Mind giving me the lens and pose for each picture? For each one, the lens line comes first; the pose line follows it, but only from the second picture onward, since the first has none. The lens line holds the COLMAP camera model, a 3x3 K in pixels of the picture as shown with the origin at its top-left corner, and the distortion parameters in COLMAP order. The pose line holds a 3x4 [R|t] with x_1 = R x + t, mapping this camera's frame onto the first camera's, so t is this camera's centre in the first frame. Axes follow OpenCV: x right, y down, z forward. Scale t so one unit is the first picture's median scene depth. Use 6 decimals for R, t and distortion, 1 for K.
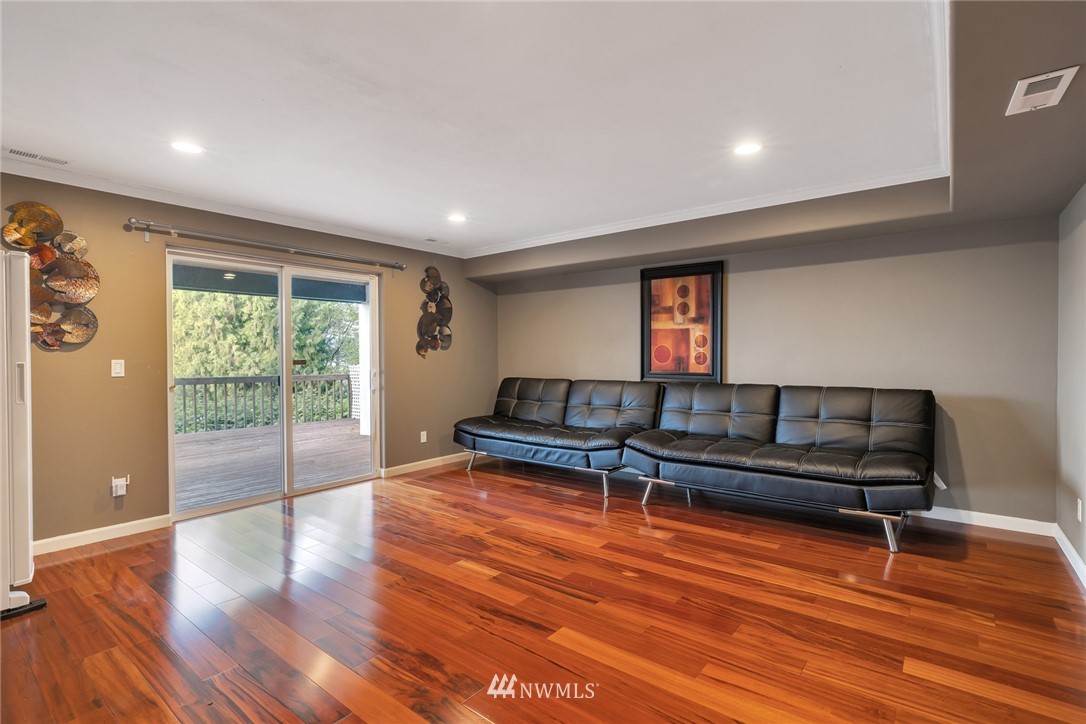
lens RADIAL K [[524.5, 0, 539.7], [0, 524.5, 362.3], [0, 0, 1]] dist [-0.000684, 0.001320]
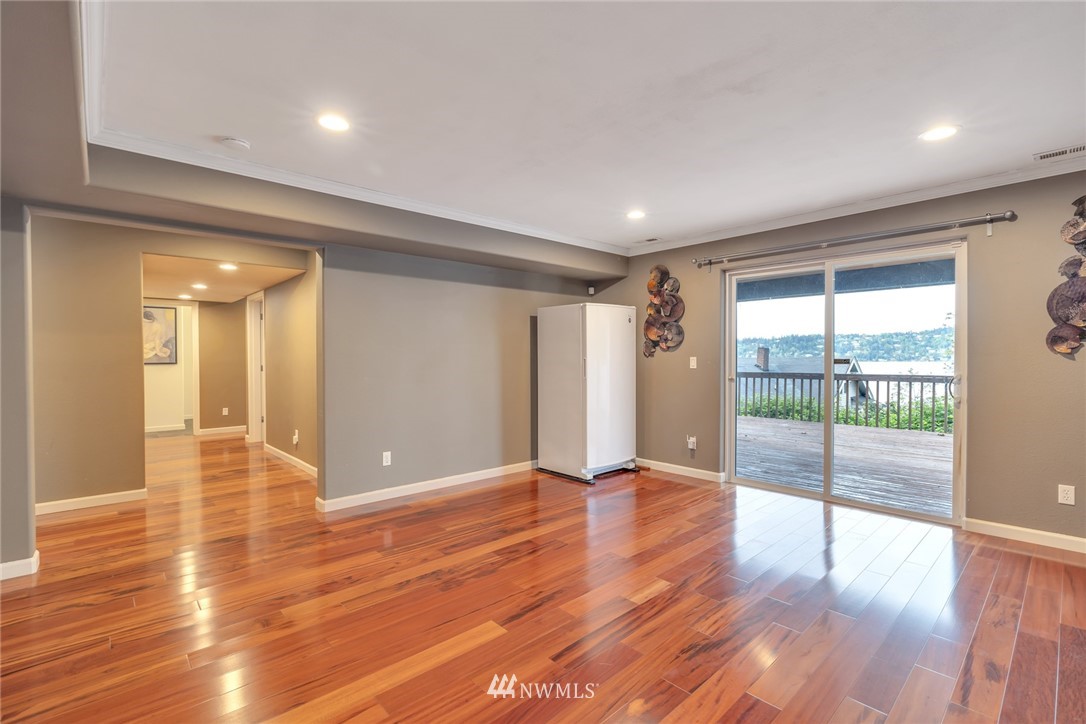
lens RADIAL K [[490.0, 0, 543.8], [0, 490.0, 359.1], [0, 0, 1]] dist [0.000878, 0.000569]
pose [[-0.156051, 0.013031, -0.987663, 0.574088], [-0.009152, 0.999851, 0.014638, -0.014132], [0.987707, 0.011323, -0.155909, 0.734853]]
